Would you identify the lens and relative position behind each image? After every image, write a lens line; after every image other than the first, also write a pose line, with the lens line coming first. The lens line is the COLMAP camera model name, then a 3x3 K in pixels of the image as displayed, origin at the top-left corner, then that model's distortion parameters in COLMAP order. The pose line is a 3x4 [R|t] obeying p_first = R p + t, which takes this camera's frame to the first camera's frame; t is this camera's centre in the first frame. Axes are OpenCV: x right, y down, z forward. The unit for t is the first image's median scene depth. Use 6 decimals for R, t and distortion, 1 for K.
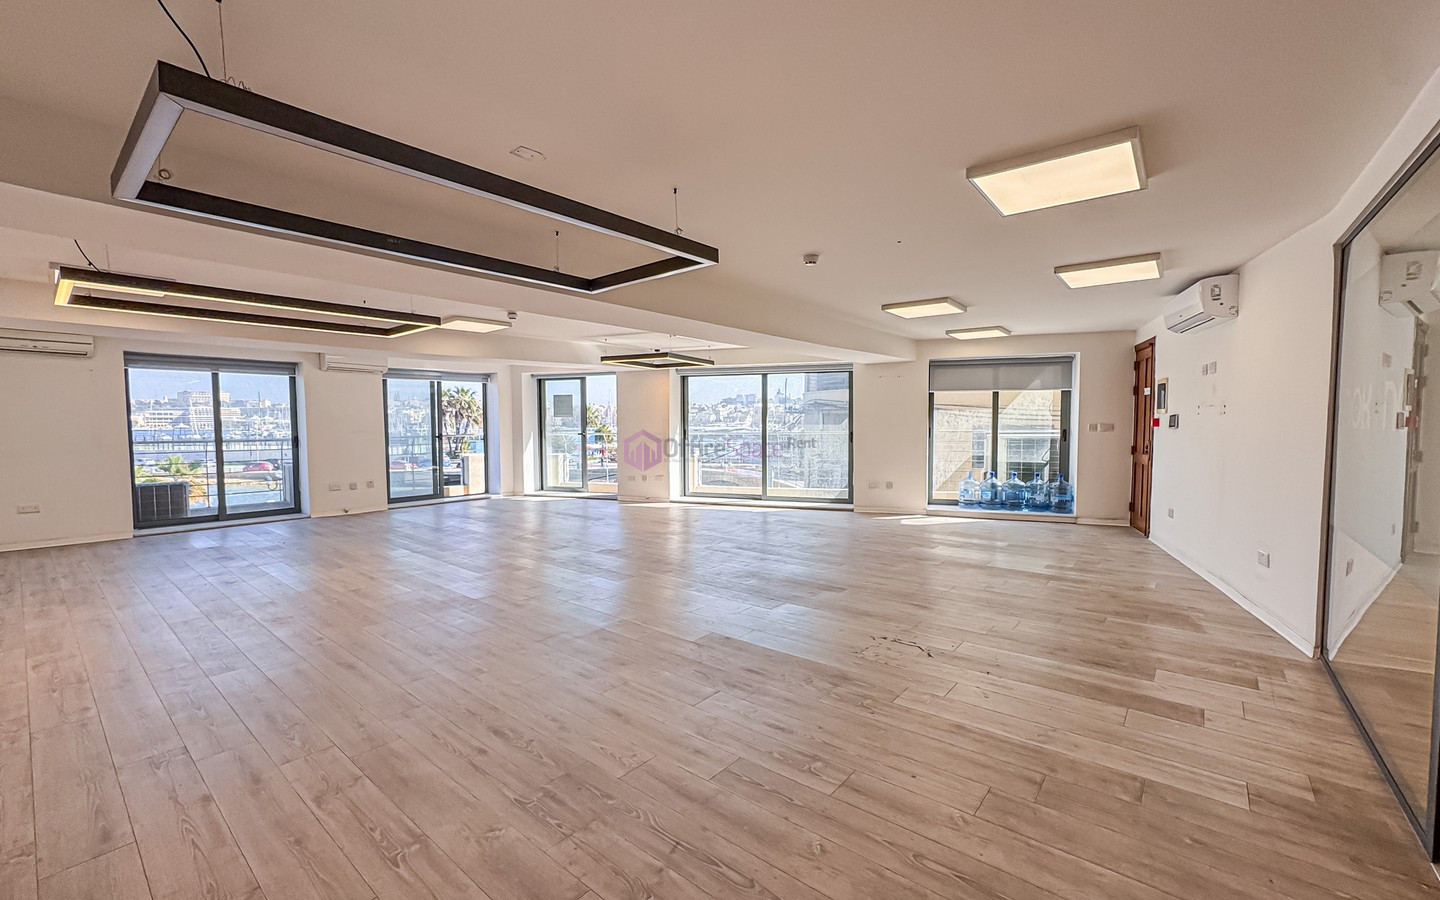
lens RADIAL K [[590.5, 0, 720.0], [0, 590.5, 450.0], [0, 0, 1]] dist [-0.032573, 0.013541]
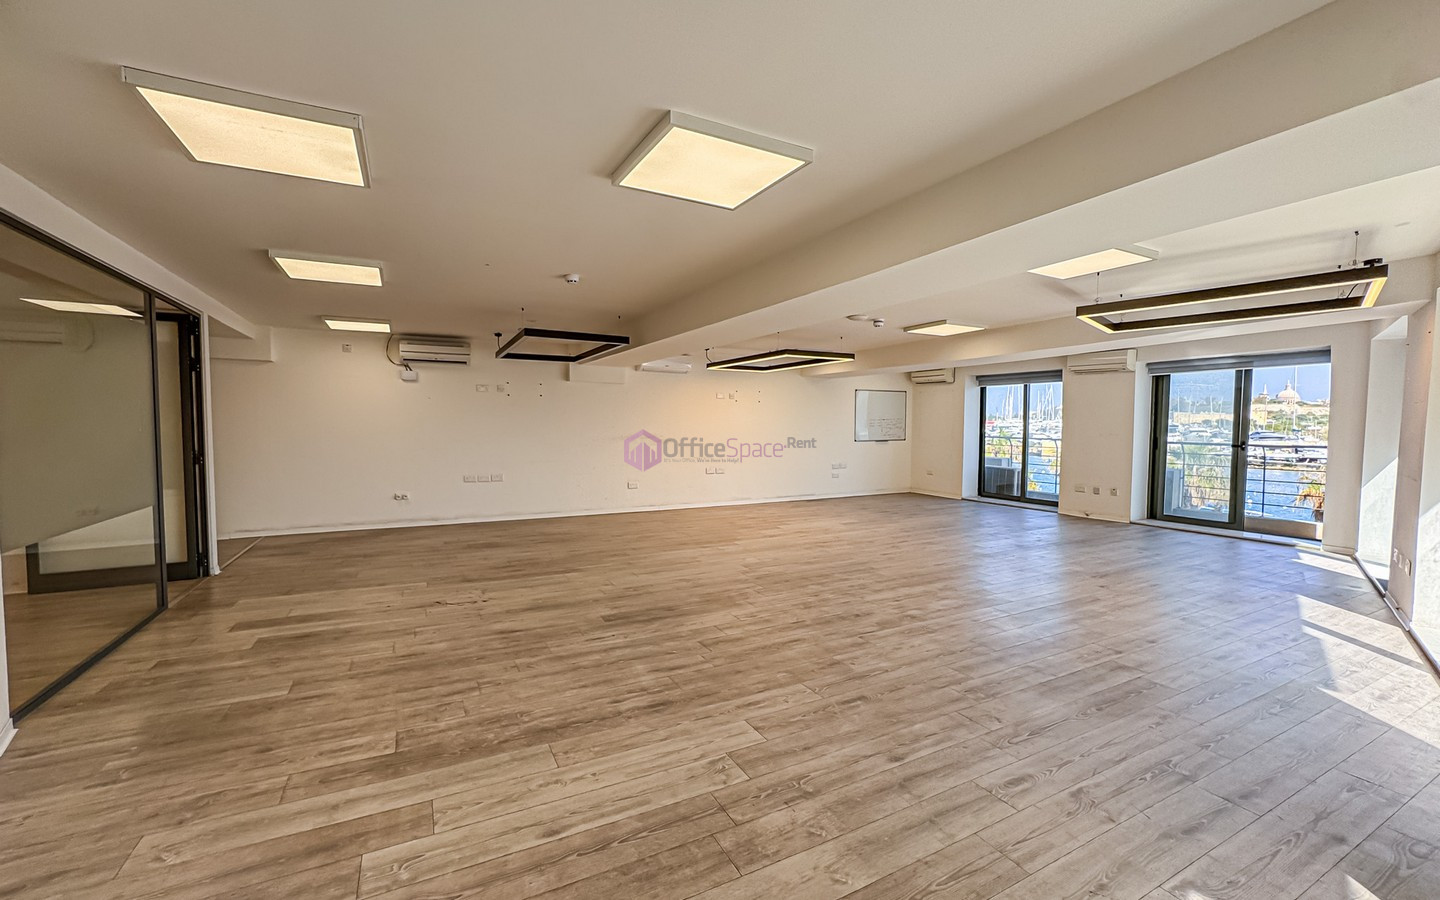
lens RADIAL K [[590.5, 0, 720.0], [0, 590.5, 450.0], [0, 0, 1]] dist [-0.032573, 0.013541]
pose [[-0.391019, 0.046248, -0.919220, 0.856884], [-0.047780, 0.996370, 0.070454, -0.074083], [0.919141, 0.071469, -0.387390, 1.360796]]
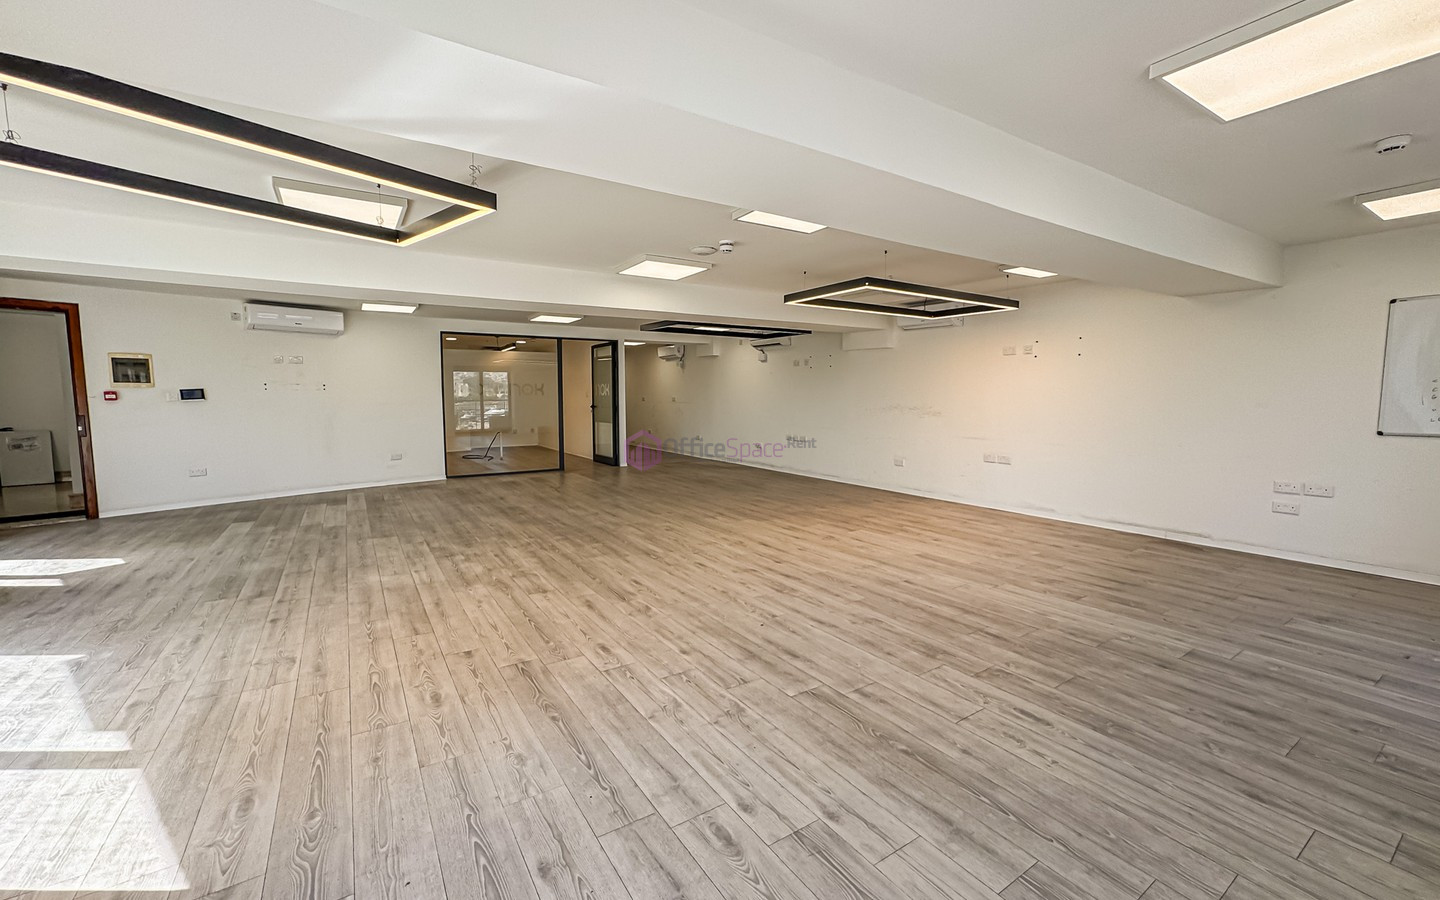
lens RADIAL K [[580.2, 0, 720.0], [0, 580.2, 450.0], [0, 0, 1]] dist [-0.027947, 0.011618]
pose [[-0.952627, -0.023480, 0.303233, -0.686752], [0.020606, 0.989742, 0.141375, -0.090327], [-0.303441, 0.140926, -0.942371, 2.028325]]
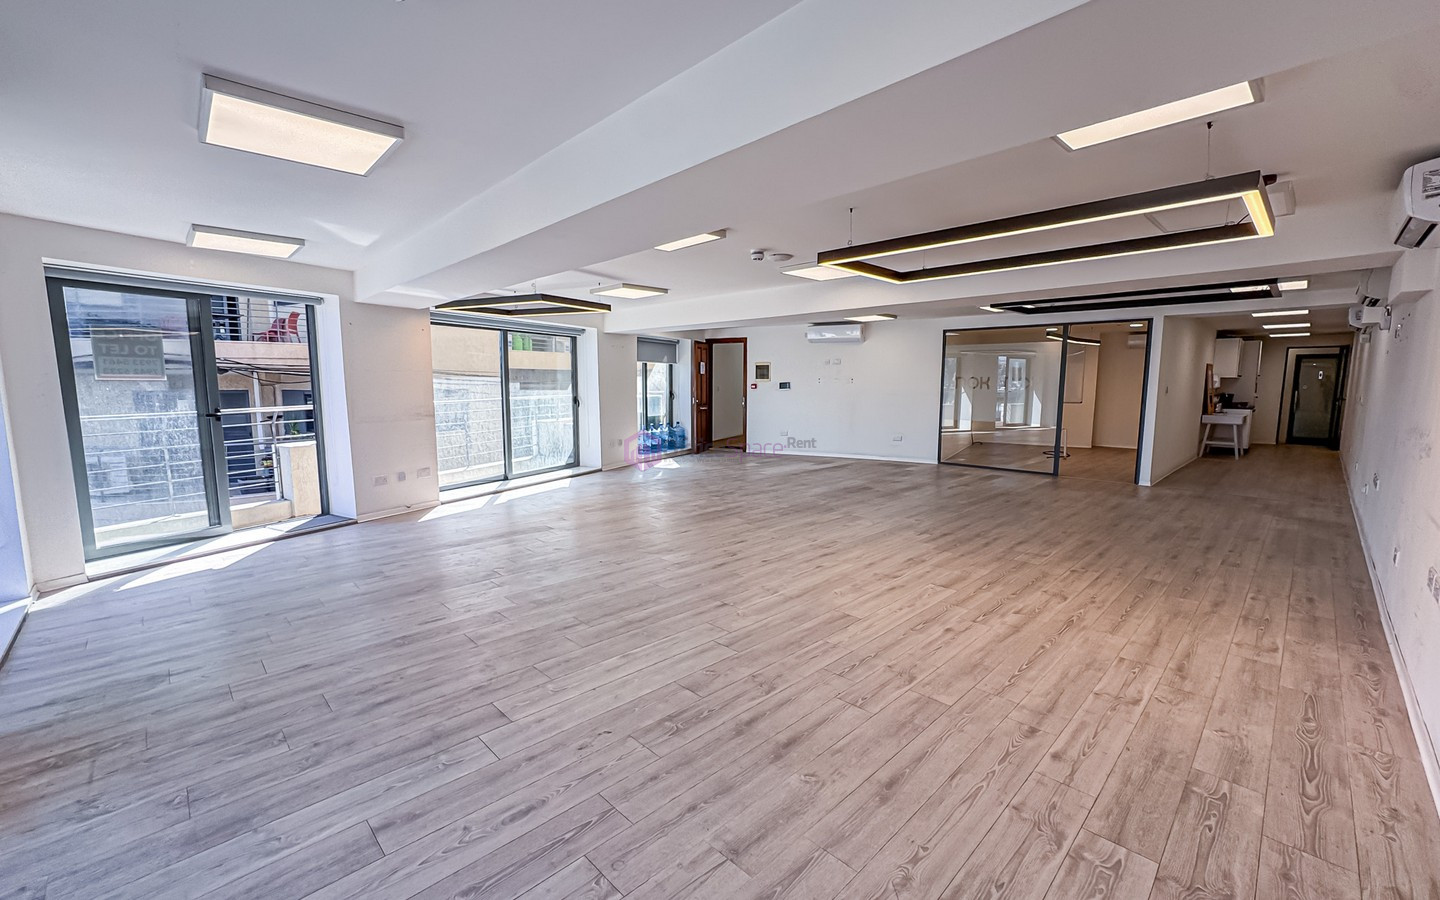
lens RADIAL K [[590.5, 0, 720.0], [0, 590.5, 450.0], [0, 0, 1]] dist [-0.032573, 0.013541]
pose [[0.108635, -0.110269, 0.987947, -1.396066], [0.048903, 0.993218, 0.105480, -0.061048], [-0.992878, 0.036855, 0.113291, 1.141266]]
